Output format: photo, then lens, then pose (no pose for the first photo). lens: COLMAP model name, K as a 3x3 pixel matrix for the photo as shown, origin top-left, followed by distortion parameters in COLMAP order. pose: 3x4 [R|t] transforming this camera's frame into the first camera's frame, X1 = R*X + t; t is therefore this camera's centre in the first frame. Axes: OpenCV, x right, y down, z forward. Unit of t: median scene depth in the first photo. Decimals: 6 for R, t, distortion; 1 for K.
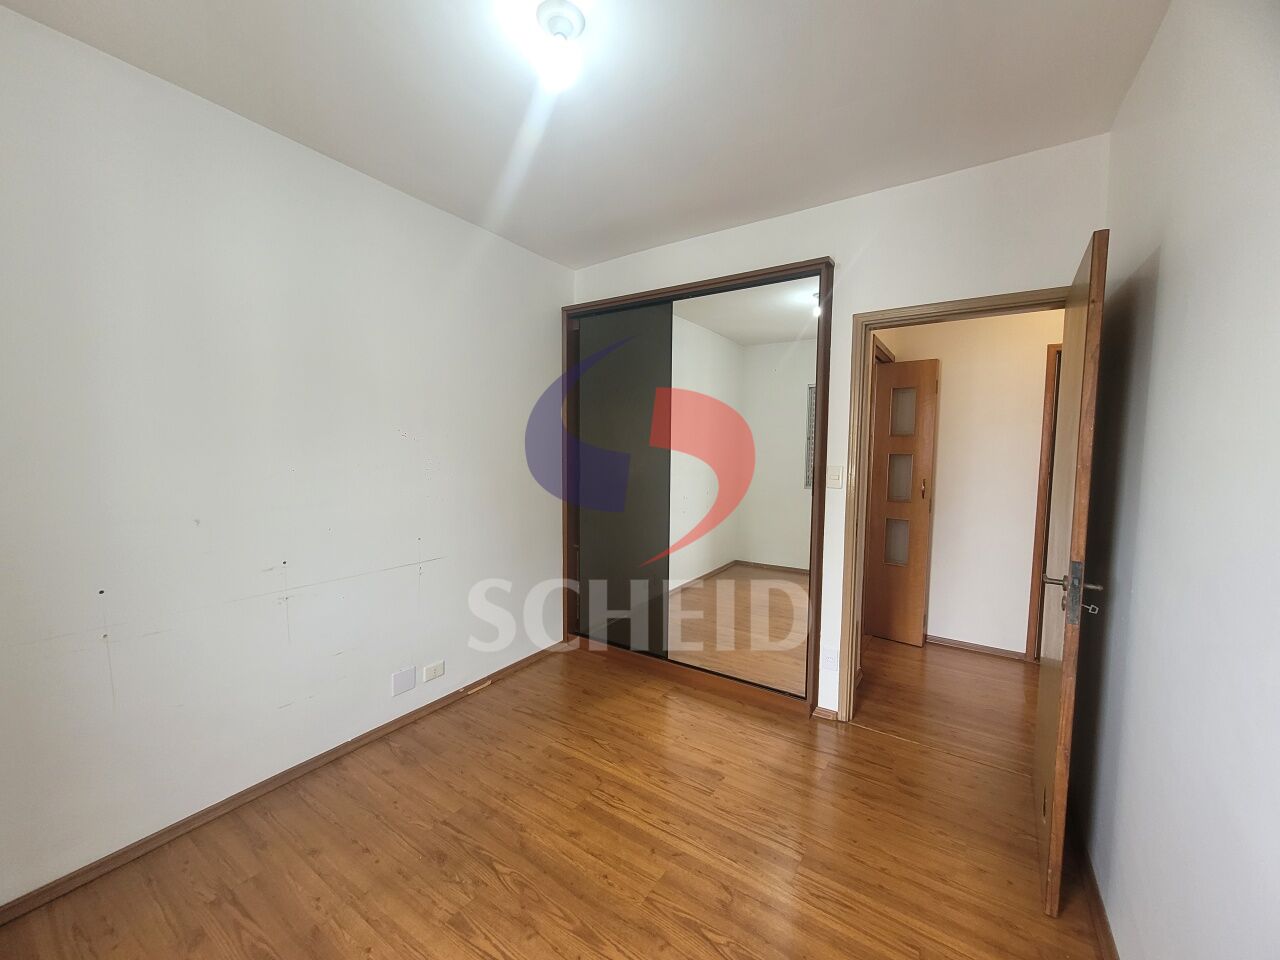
lens RADIAL K [[504.3, 0, 647.5], [0, 504.3, 486.0], [0, 0, 1]] dist [0.000990, 0.000176]
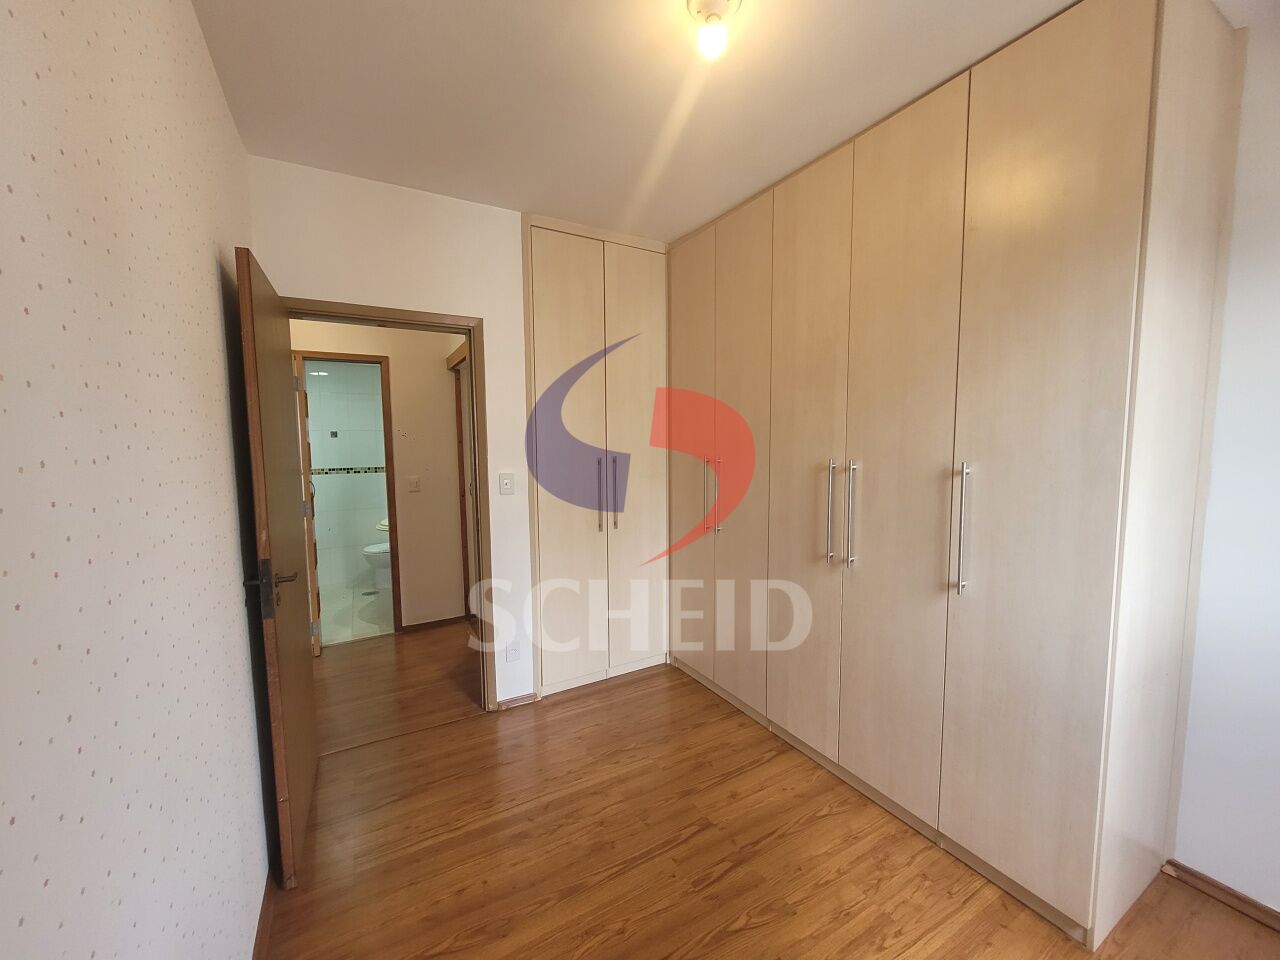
lens RADIAL K [[504.3, 0, 637.8], [0, 504.3, 479.6], [0, 0, 1]] dist [0.000990, 0.000176]
pose [[0.444793, -0.077029, 0.892315, -0.745317], [0.086120, 0.995357, 0.042995, -0.026594], [-0.891484, 0.057722, 0.449361, 0.250675]]
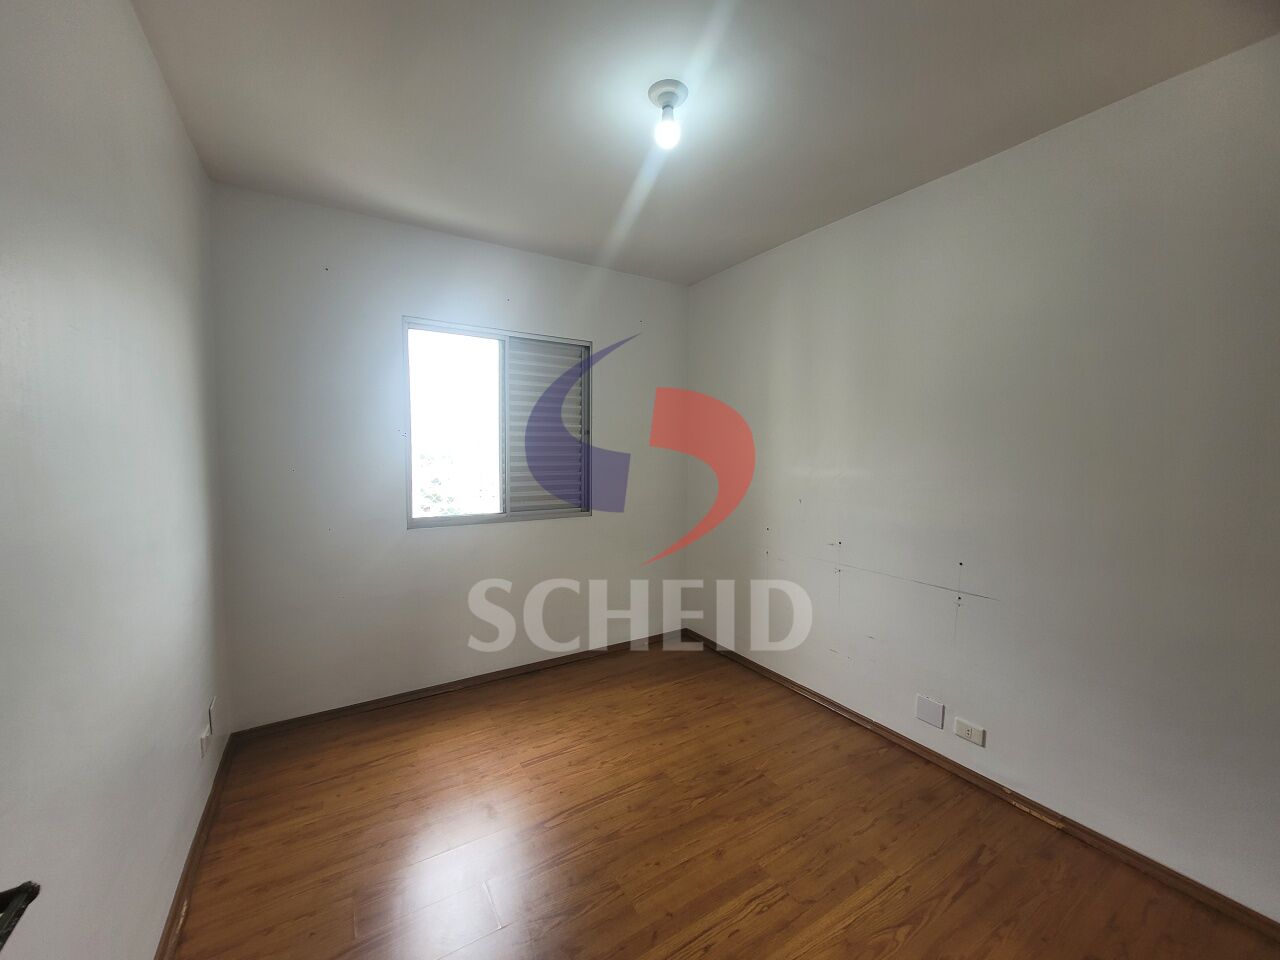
lens RADIAL K [[504.3, 0, 647.9], [0, 504.3, 477.0], [0, 0, 1]] dist [0.000990, 0.000176]
pose [[-0.413199, 0.036453, -0.909911, 0.743455], [-0.089768, 0.992701, 0.080534, -0.090729], [0.906206, 0.114958, -0.406910, 1.154846]]
